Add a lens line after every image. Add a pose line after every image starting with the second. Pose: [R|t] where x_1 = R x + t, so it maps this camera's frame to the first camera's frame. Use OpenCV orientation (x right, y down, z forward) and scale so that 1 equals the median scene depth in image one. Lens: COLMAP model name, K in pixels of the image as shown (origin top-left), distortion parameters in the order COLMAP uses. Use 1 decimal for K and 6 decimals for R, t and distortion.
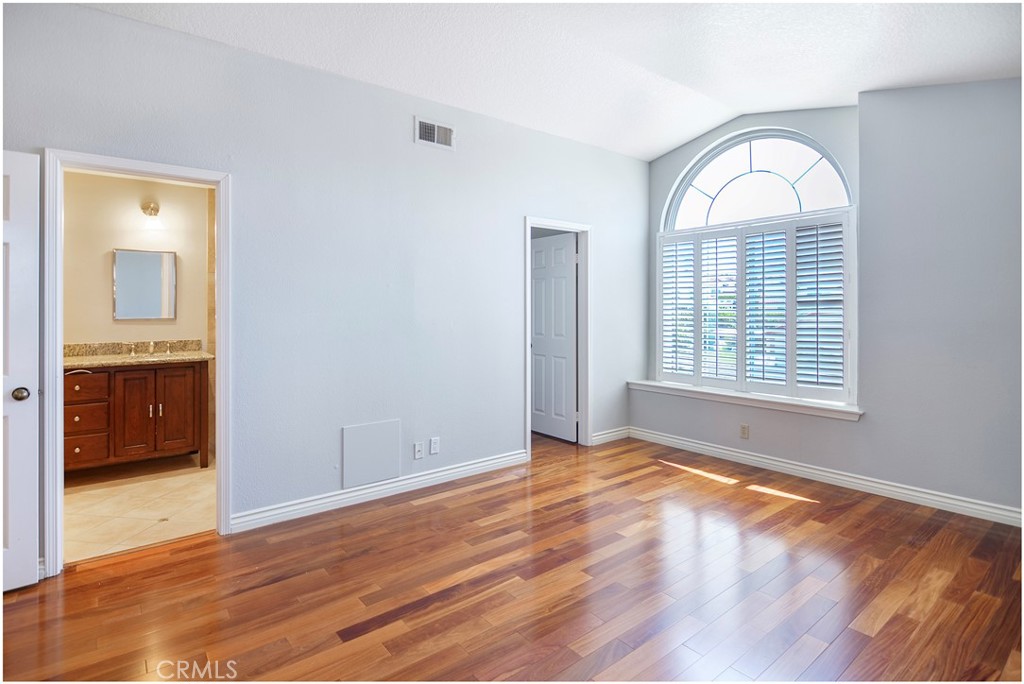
lens RADIAL K [[499.7, 0, 512.1], [0, 499.7, 305.5], [0, 0, 1]] dist [0.001757, -0.000045]
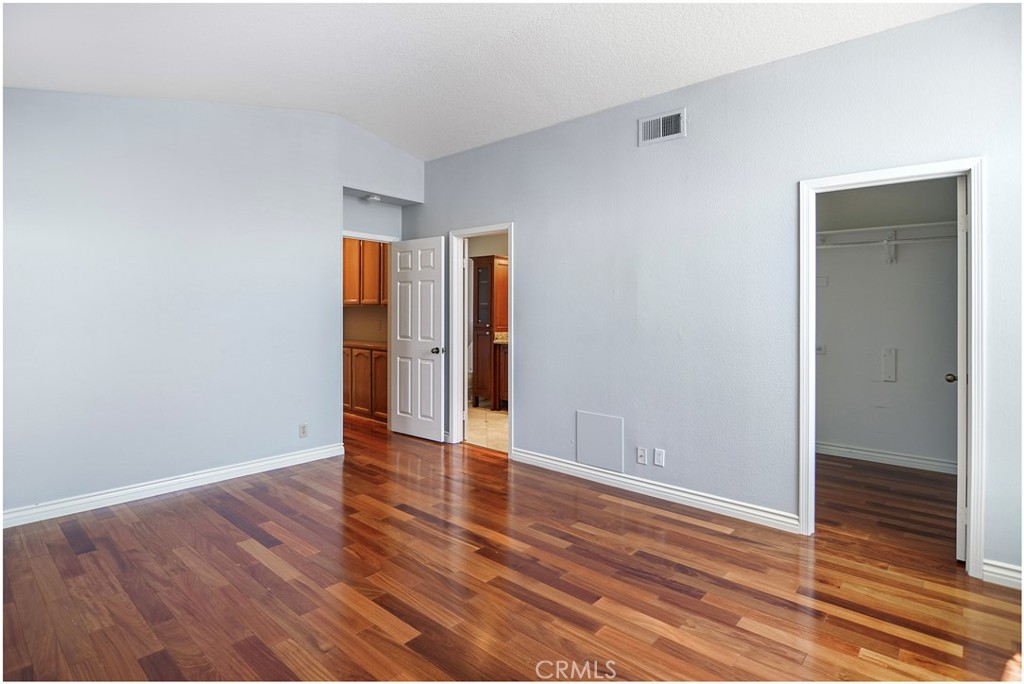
lens RADIAL K [[509.2, 0, 512.3], [0, 509.2, 311.3], [0, 0, 1]] dist [-0.000386, -0.000333]
pose [[0.200328, 0.006295, -0.979709, 0.833250], [0.002717, 0.999972, 0.006981, -0.005461], [0.979725, -0.004061, 0.200306, 0.603419]]
